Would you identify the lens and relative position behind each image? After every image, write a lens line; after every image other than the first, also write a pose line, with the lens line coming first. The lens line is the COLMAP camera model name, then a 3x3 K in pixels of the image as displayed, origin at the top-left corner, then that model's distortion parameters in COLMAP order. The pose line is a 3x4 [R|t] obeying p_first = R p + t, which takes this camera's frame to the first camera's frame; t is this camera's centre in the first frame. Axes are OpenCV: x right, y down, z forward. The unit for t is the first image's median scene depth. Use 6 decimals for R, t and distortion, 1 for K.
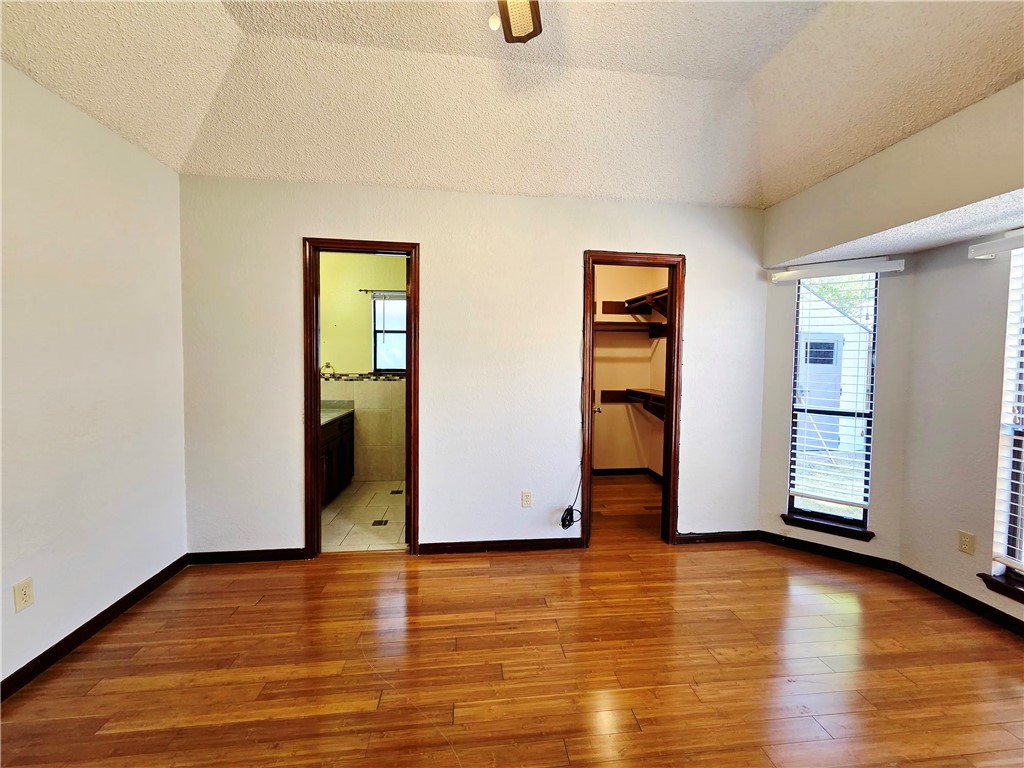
lens RADIAL K [[417.9, 0, 512.6], [0, 417.9, 378.6], [0, 0, 1]] dist [0.003783, -0.000752]
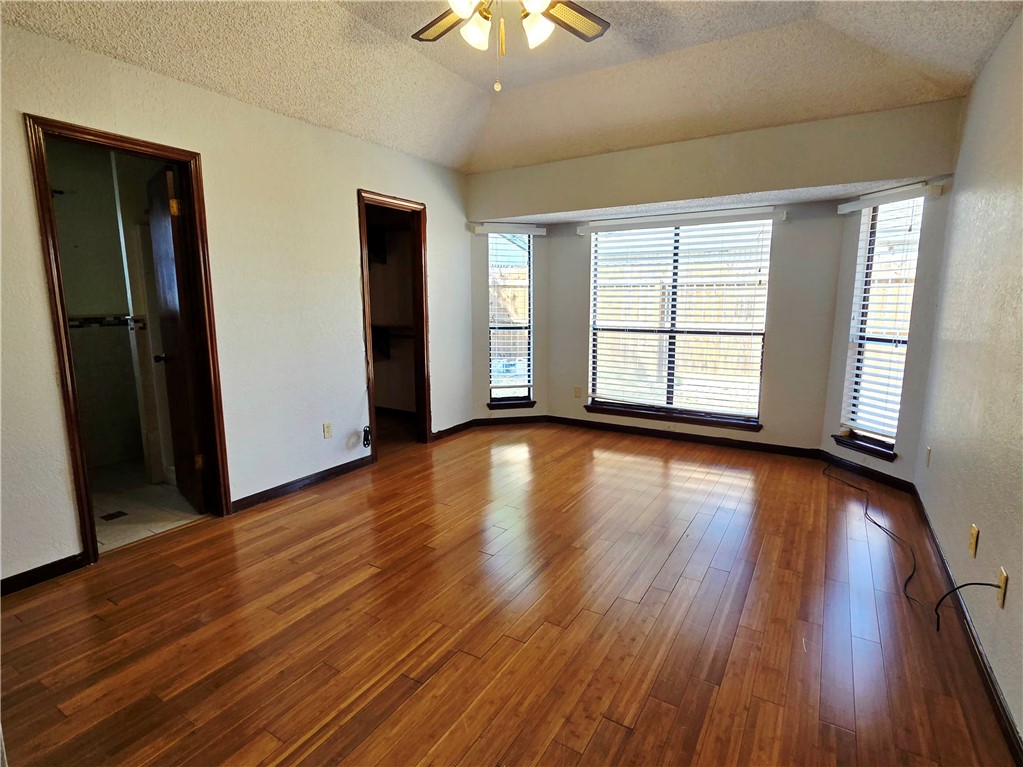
lens RADIAL K [[500.9, 0, 511.5], [0, 500.9, 377.2], [0, 0, 1]] dist [0.000452, 0.000477]
pose [[0.631427, -0.136611, 0.763307, -0.626557], [0.045607, 0.989198, 0.139312, 0.007218], [-0.774093, -0.053153, 0.630837, -0.130977]]
